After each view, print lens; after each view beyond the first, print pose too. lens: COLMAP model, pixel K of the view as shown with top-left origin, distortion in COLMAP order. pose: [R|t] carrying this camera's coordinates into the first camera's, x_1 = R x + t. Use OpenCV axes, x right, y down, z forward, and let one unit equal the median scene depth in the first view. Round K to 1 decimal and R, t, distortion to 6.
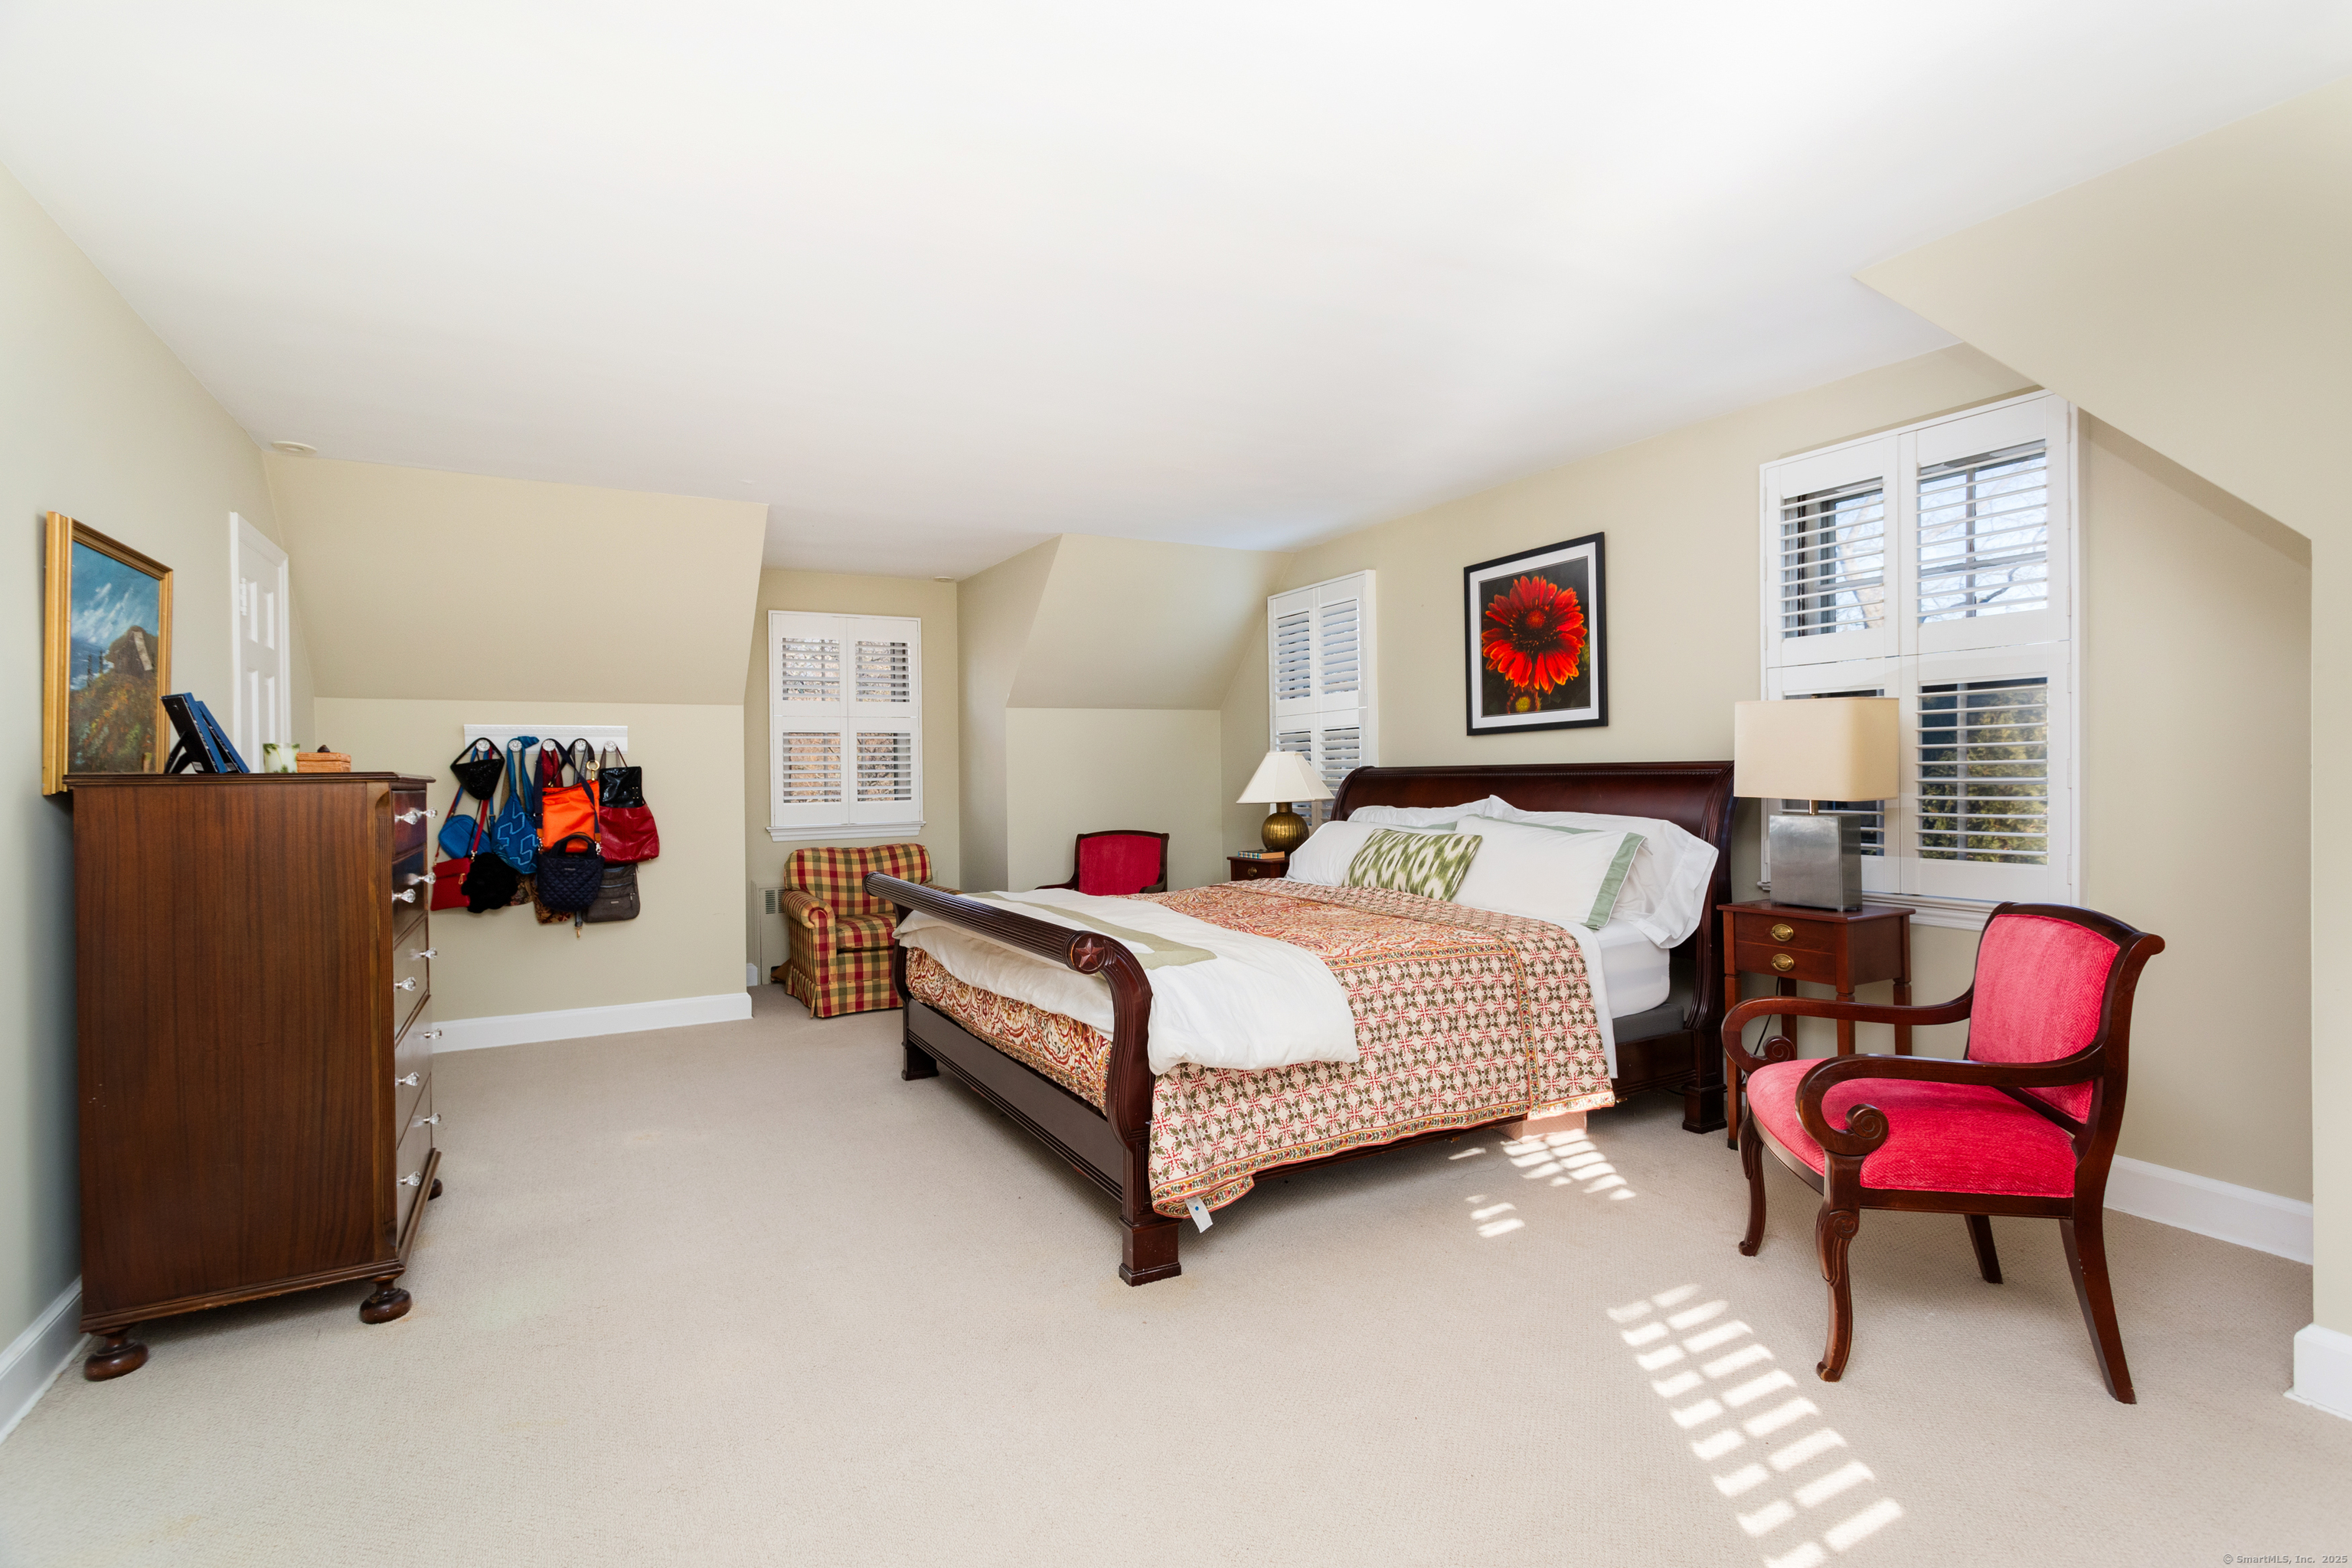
lens RADIAL K [[1144.0, 0, 1207.0], [0, 1144.0, 784.9], [0, 0, 1]] dist [-0.015737, 0.000026]
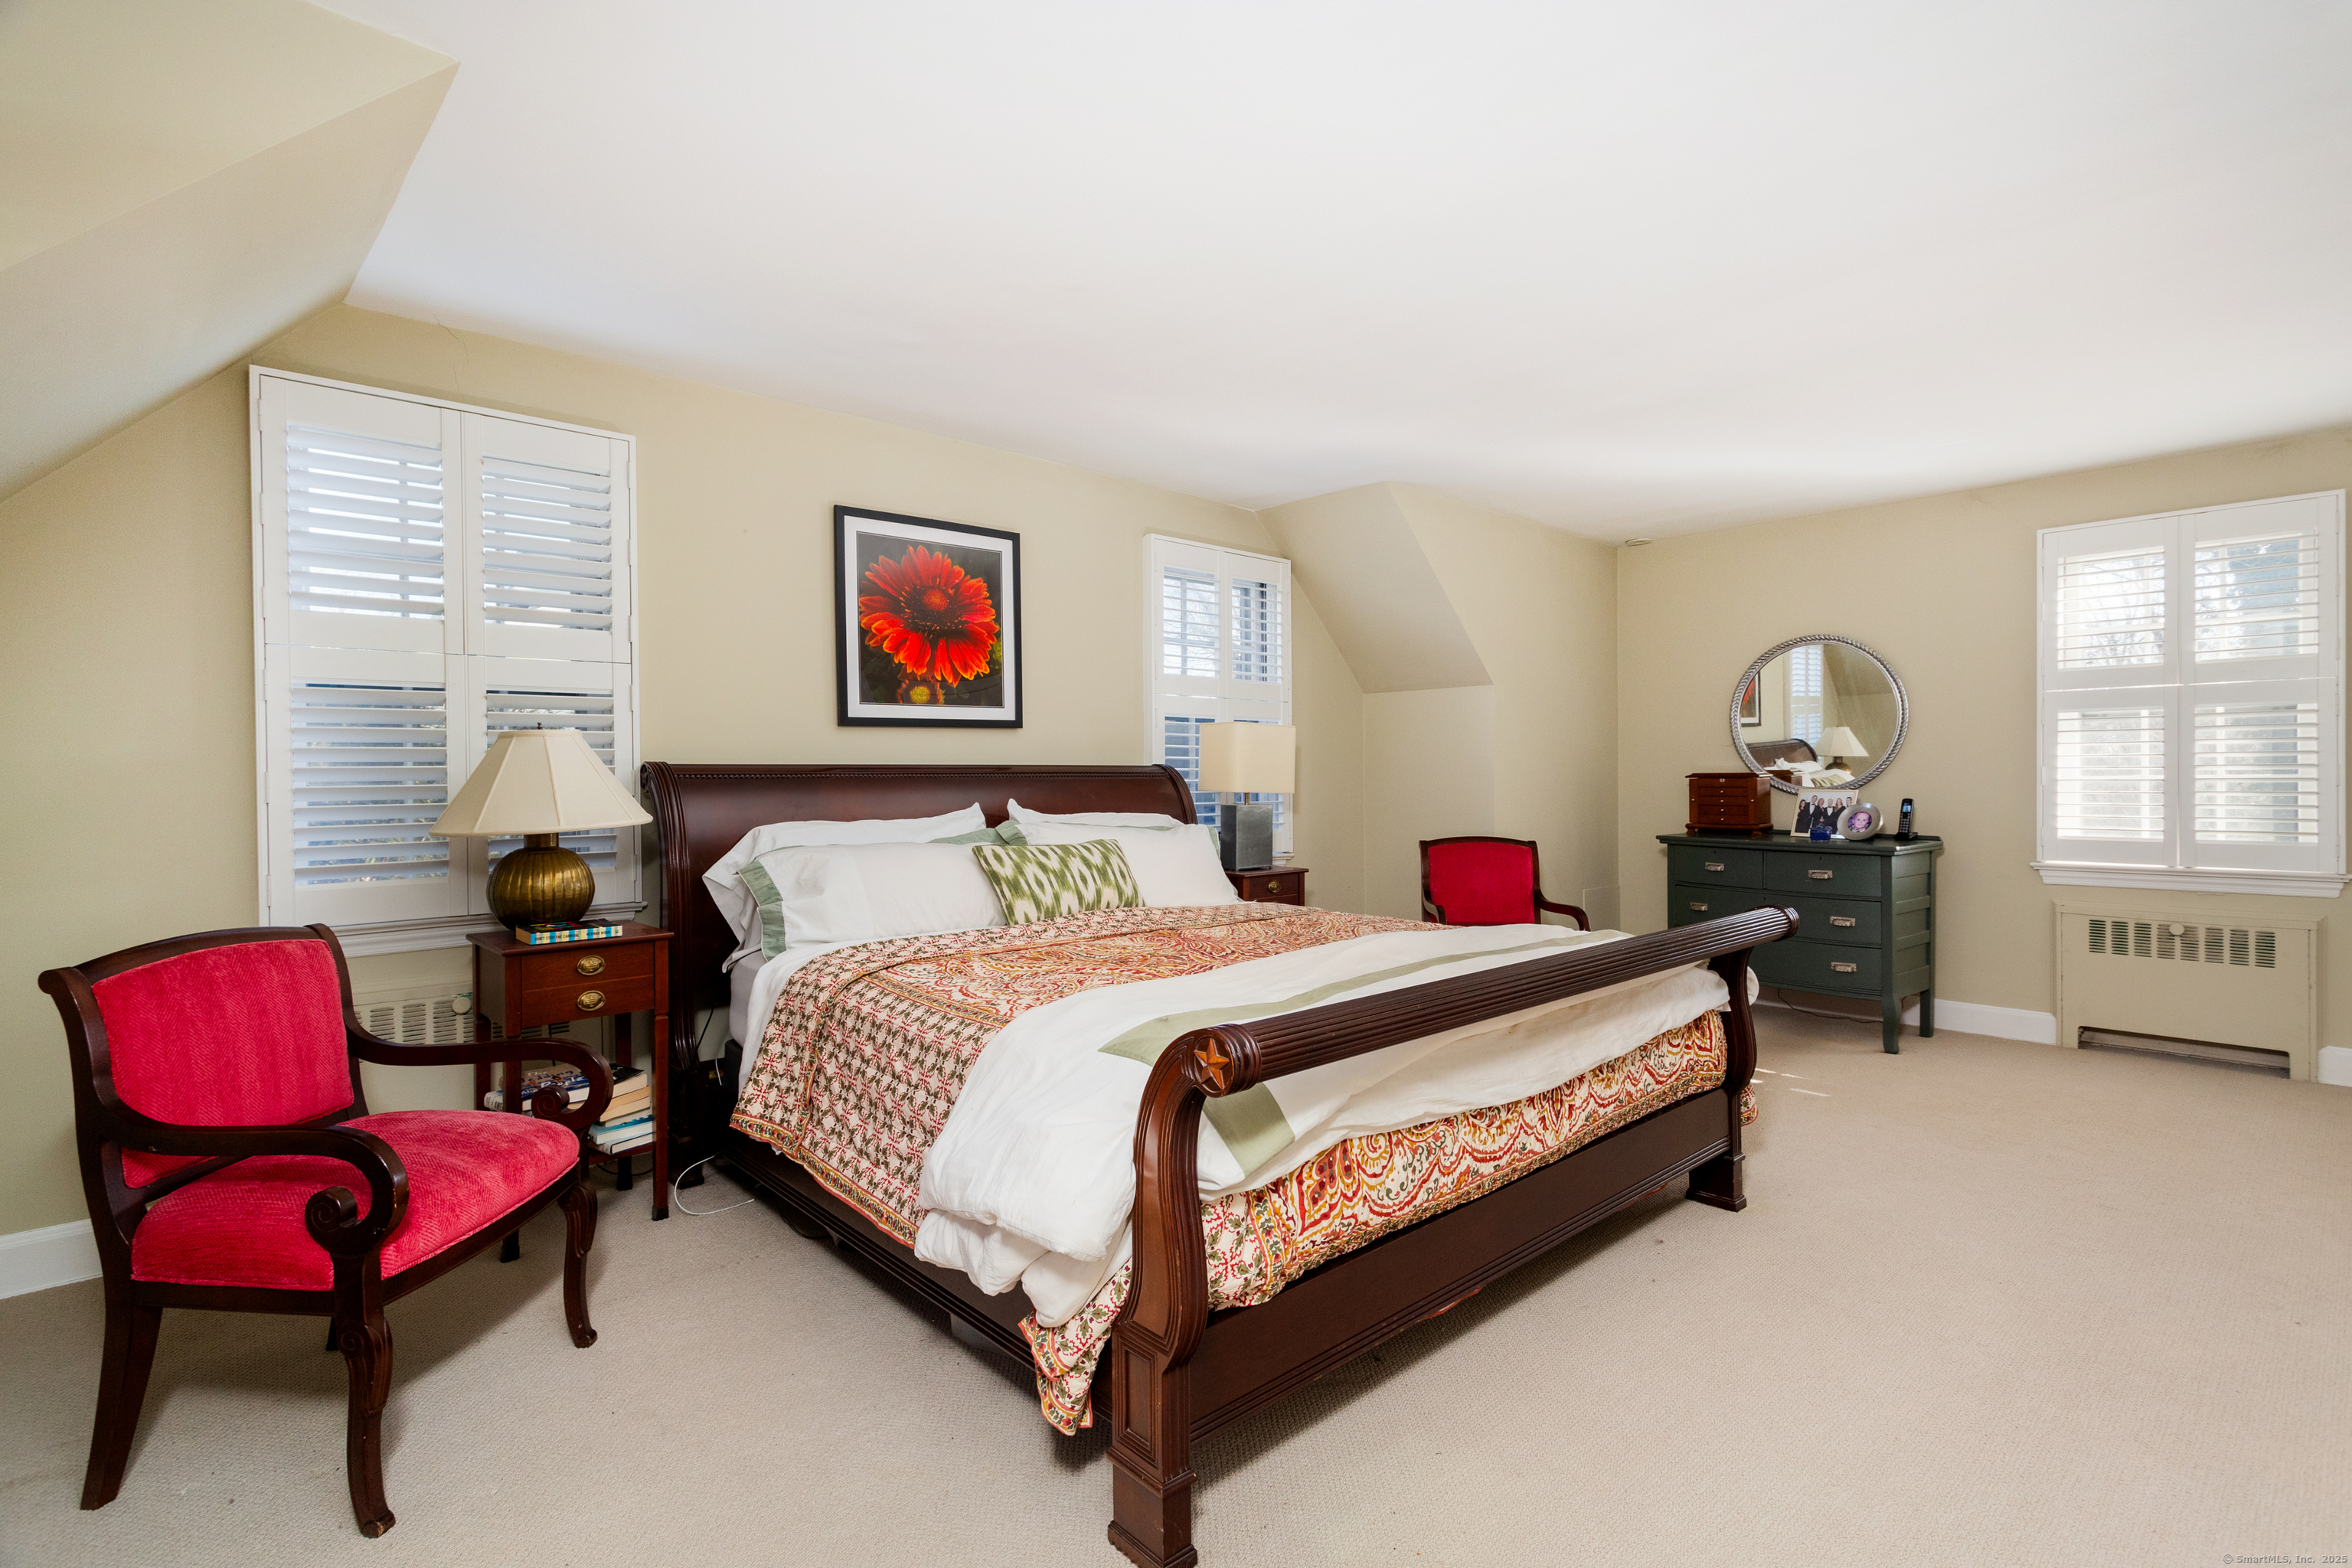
lens RADIAL K [[1144.0, 0, 1207.0], [0, 1144.0, 784.9], [0, 0, 1]] dist [-0.015737, 0.000026]
pose [[-0.255091, 0.000549, 0.966917, -0.620743], [0.013189, 0.999909, 0.002912, -0.002487], [-0.966827, 0.013496, -0.255075, 1.033805]]
